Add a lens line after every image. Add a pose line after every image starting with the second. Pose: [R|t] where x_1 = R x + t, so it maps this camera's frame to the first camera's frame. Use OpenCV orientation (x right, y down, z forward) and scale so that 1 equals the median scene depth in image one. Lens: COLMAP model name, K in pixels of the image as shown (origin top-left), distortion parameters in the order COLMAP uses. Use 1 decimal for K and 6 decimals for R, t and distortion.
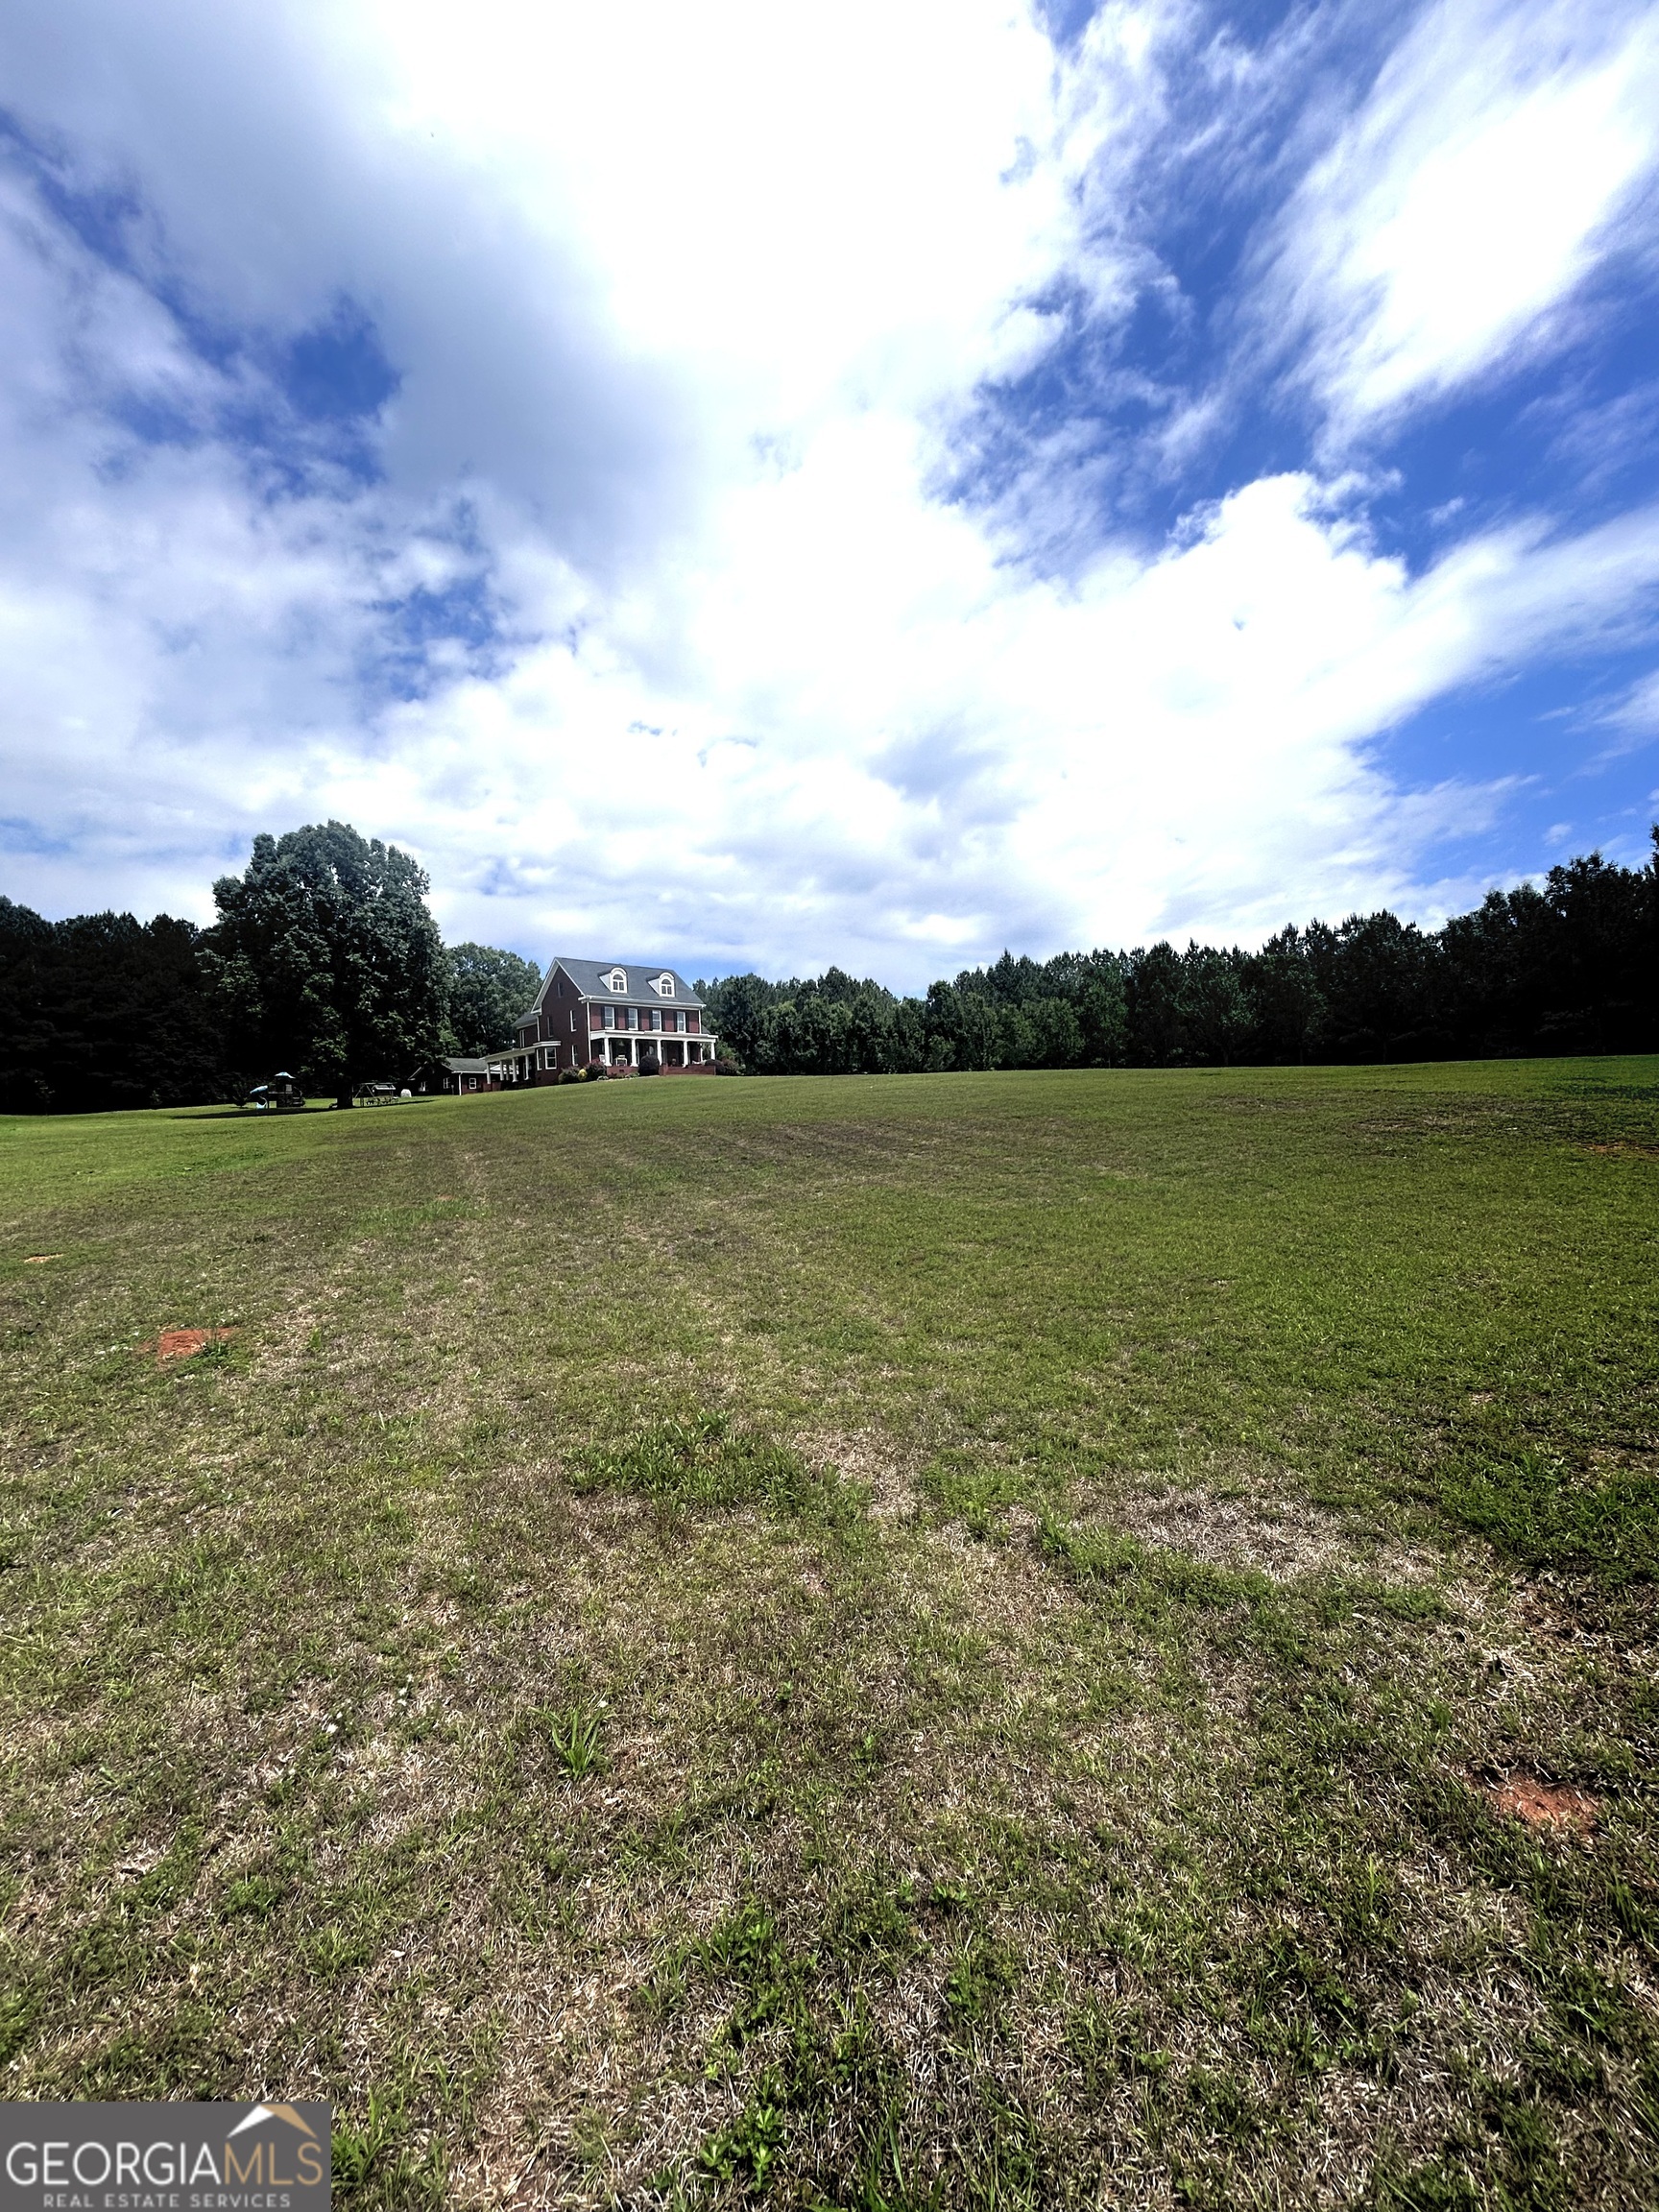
lens RADIAL K [[896.7, 0, 845.4], [0, 896.7, 1113.4], [0, 0, 1]] dist [0.001630, -0.001379]
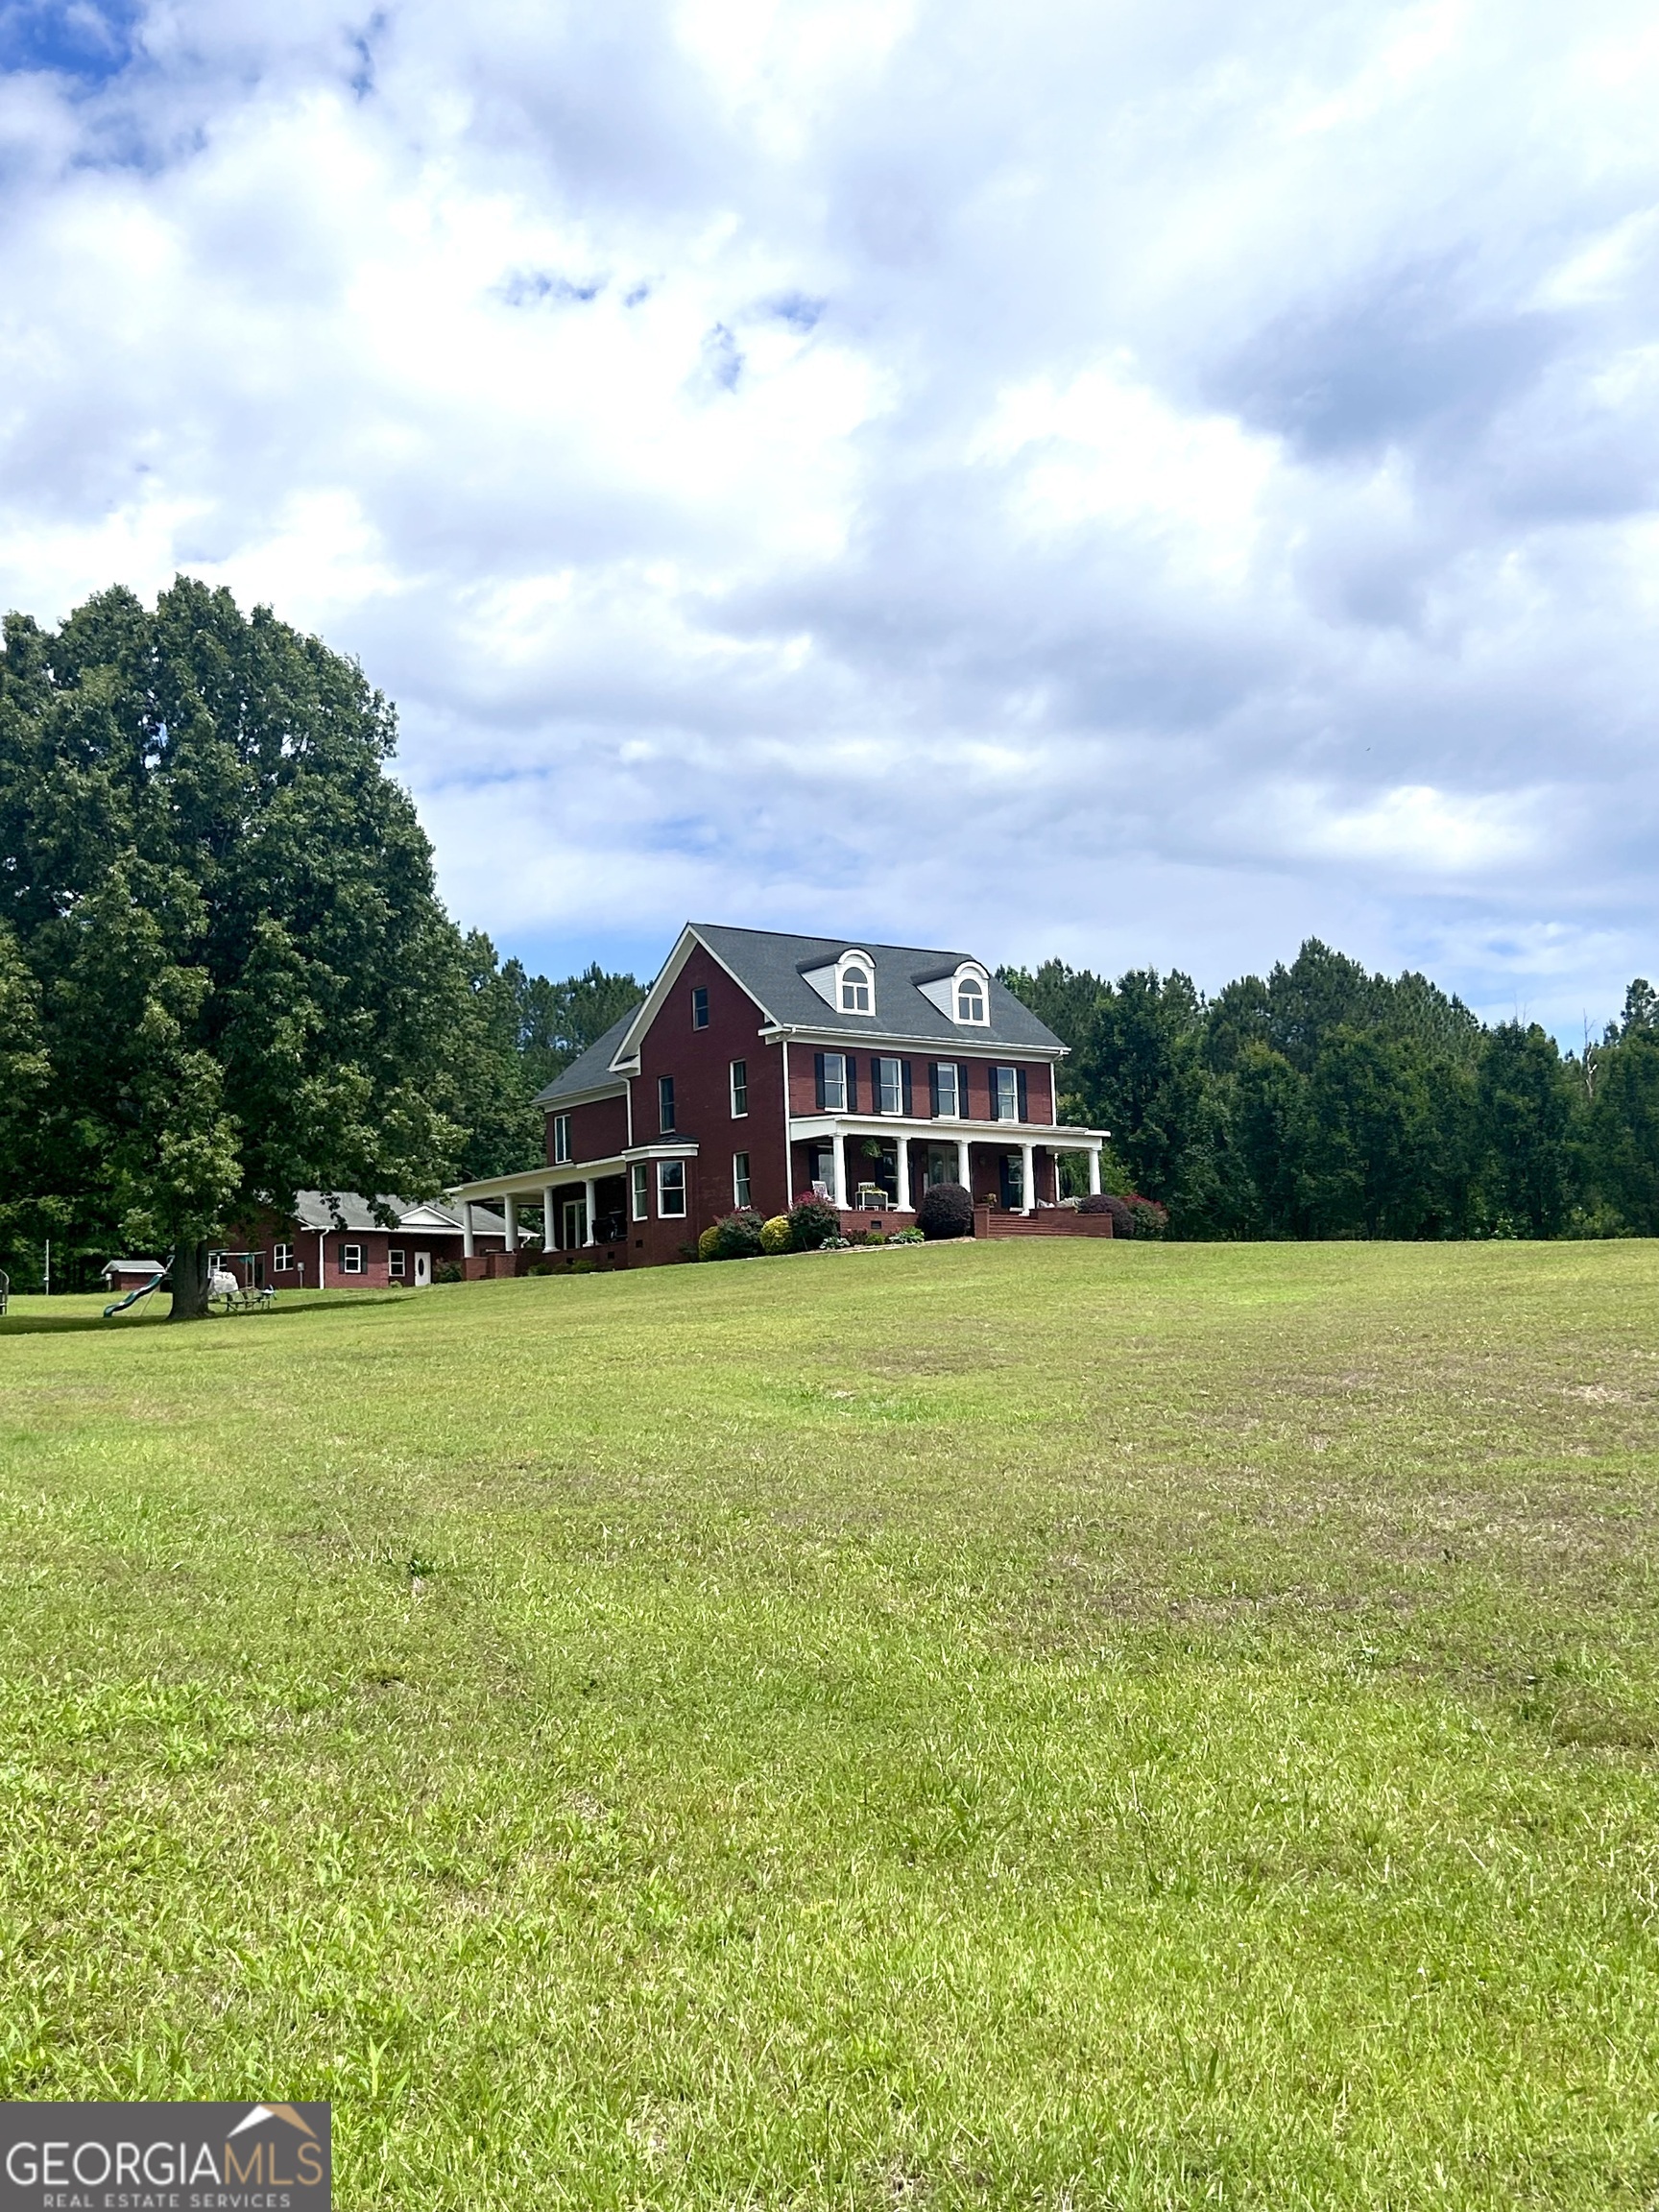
lens RADIAL K [[2553.2, 0, 835.9], [0, 2553.2, 1124.4], [0, 0, 1]] dist [0.127853, 0.000000]
pose [[0.992157, 0.003863, -0.124940, -0.124622], [-0.015048, 0.995944, -0.088702, 0.005085], [0.124091, 0.089887, 0.988191, -0.049267]]
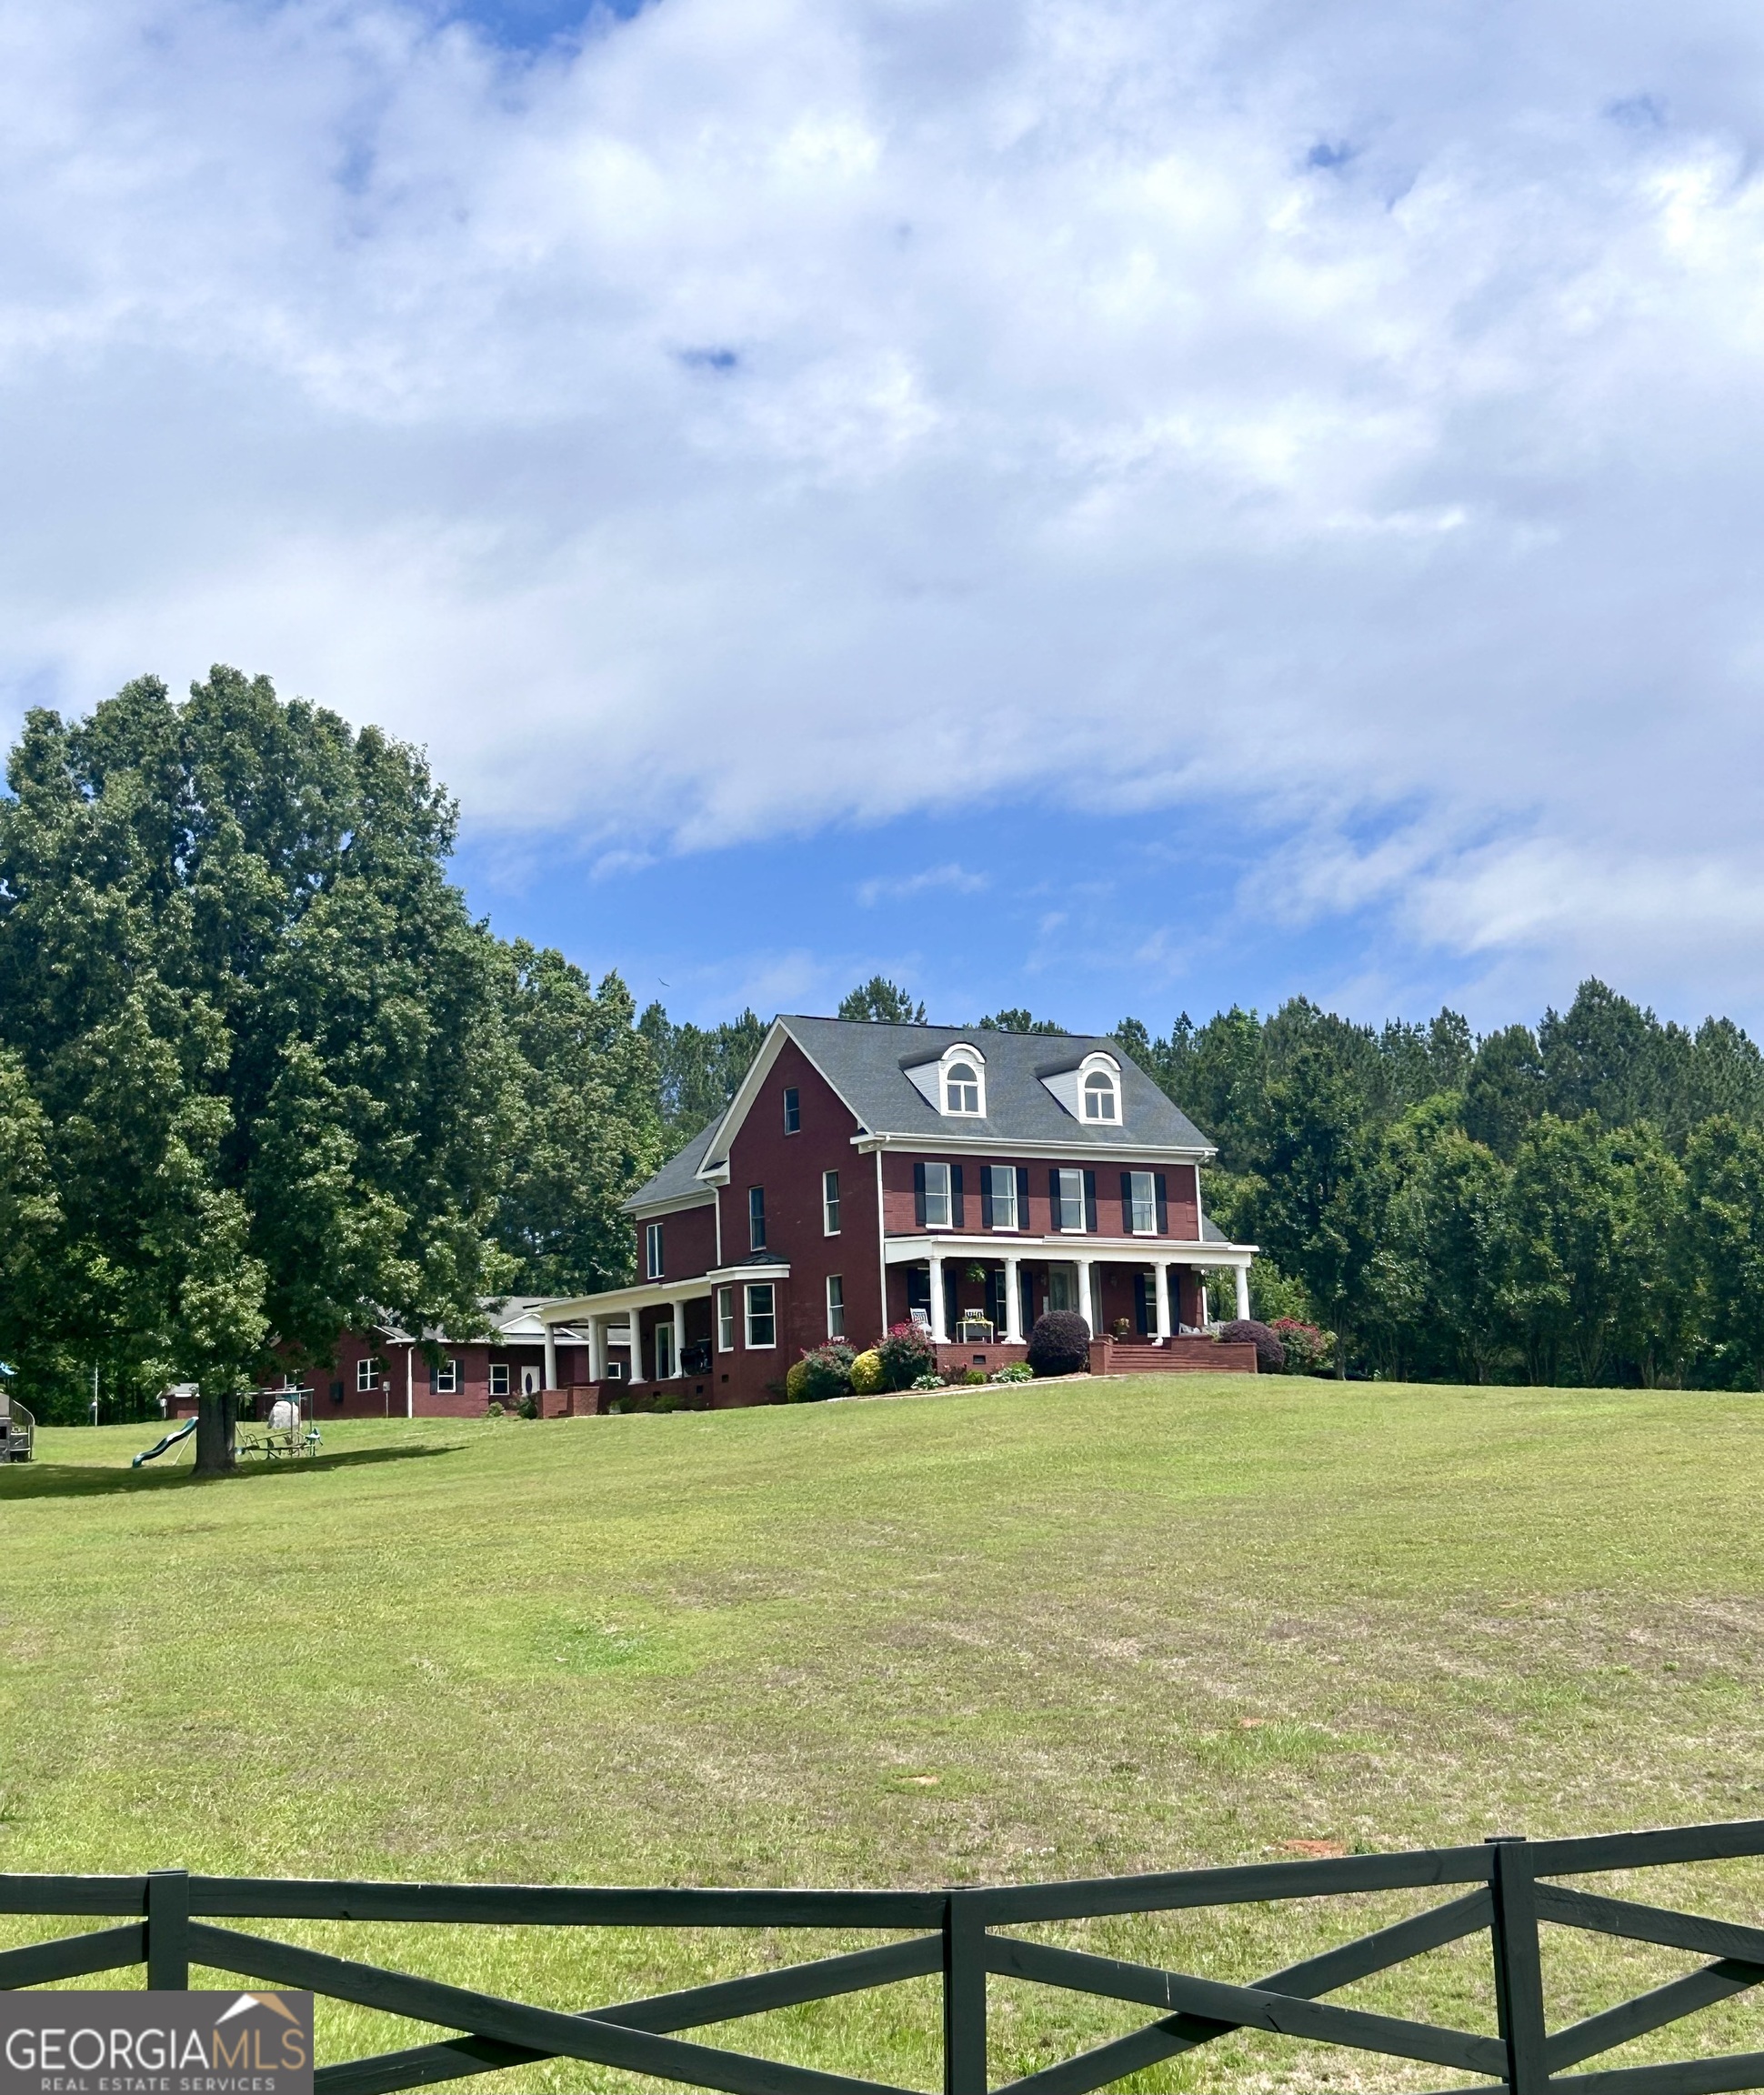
lens RADIAL K [[3307.2, 0, 879.2], [0, 3307.2, 974.1], [0, 0, 1]] dist [0.148083, 0.000000]
pose [[0.978596, -0.018477, -0.204959, -0.030468], [-0.010754, 0.990009, -0.140593, -0.014688], [0.205508, 0.139788, 0.968620, -0.195897]]
